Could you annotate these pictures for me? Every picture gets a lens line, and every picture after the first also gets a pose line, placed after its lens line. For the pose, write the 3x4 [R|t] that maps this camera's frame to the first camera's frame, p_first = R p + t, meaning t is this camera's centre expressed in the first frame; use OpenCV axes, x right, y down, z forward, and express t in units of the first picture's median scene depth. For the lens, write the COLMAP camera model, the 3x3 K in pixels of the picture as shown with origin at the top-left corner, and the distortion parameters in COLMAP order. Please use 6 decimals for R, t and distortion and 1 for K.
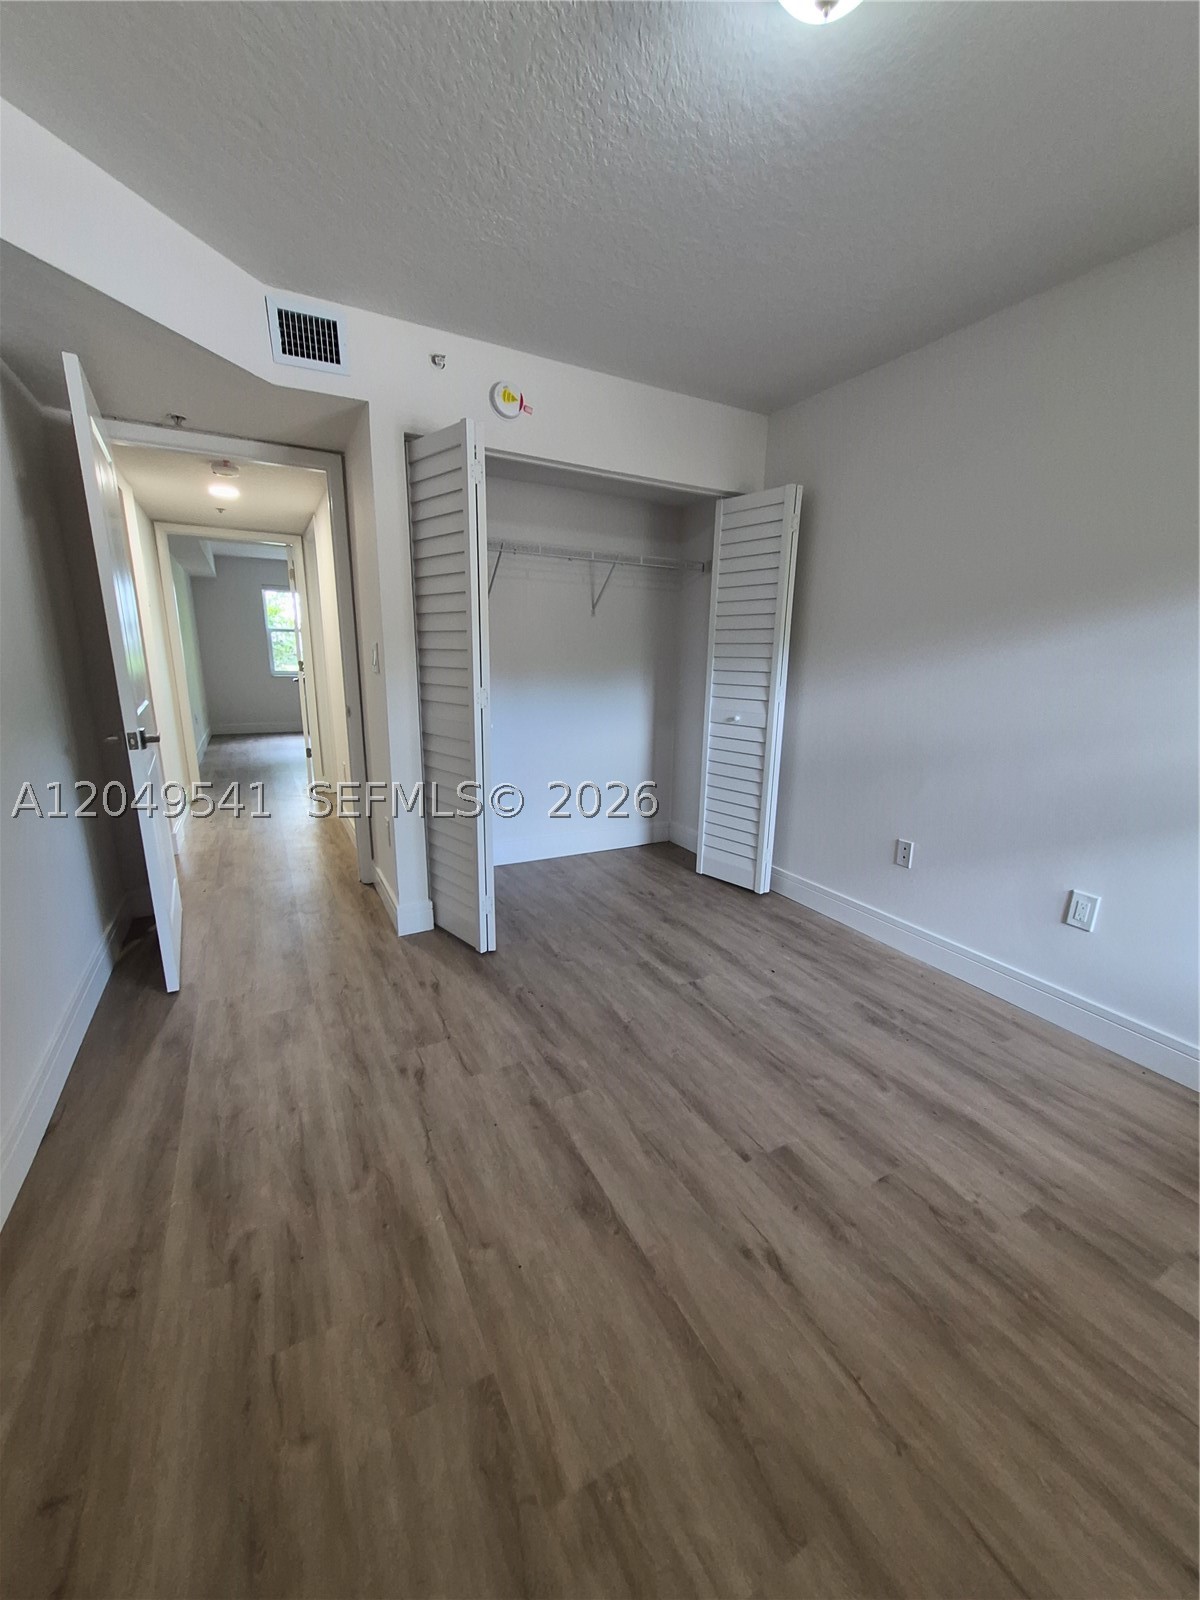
lens RADIAL K [[629.4, 0, 607.6], [0, 629.4, 808.9], [0, 0, 1]] dist [0.002300, 0.000221]
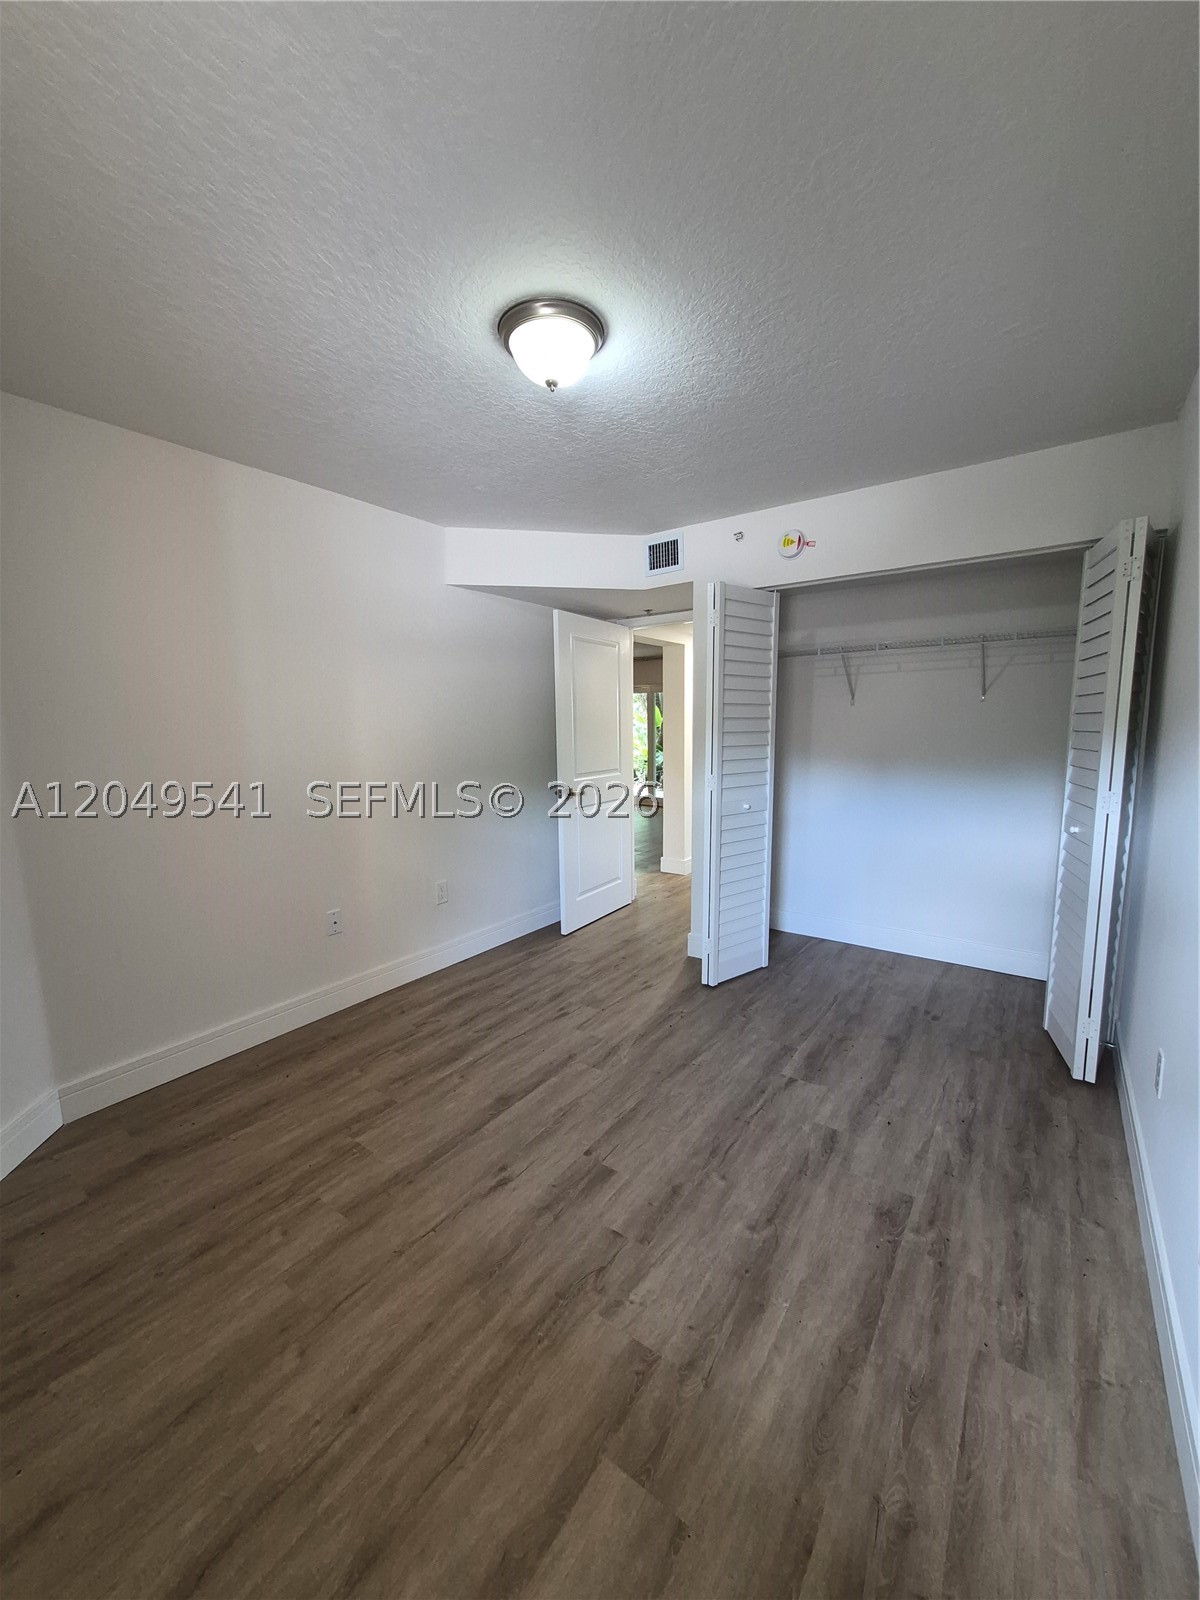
lens RADIAL K [[633.8, 0, 593.6], [0, 633.8, 808.7], [0, 0, 1]] dist [0.005736, -0.002389]
pose [[0.423457, 0.095896, -0.900827, 1.213615], [-0.194273, 0.980860, 0.013093, -0.125084], [0.884840, 0.169462, 0.433982, 0.331326]]
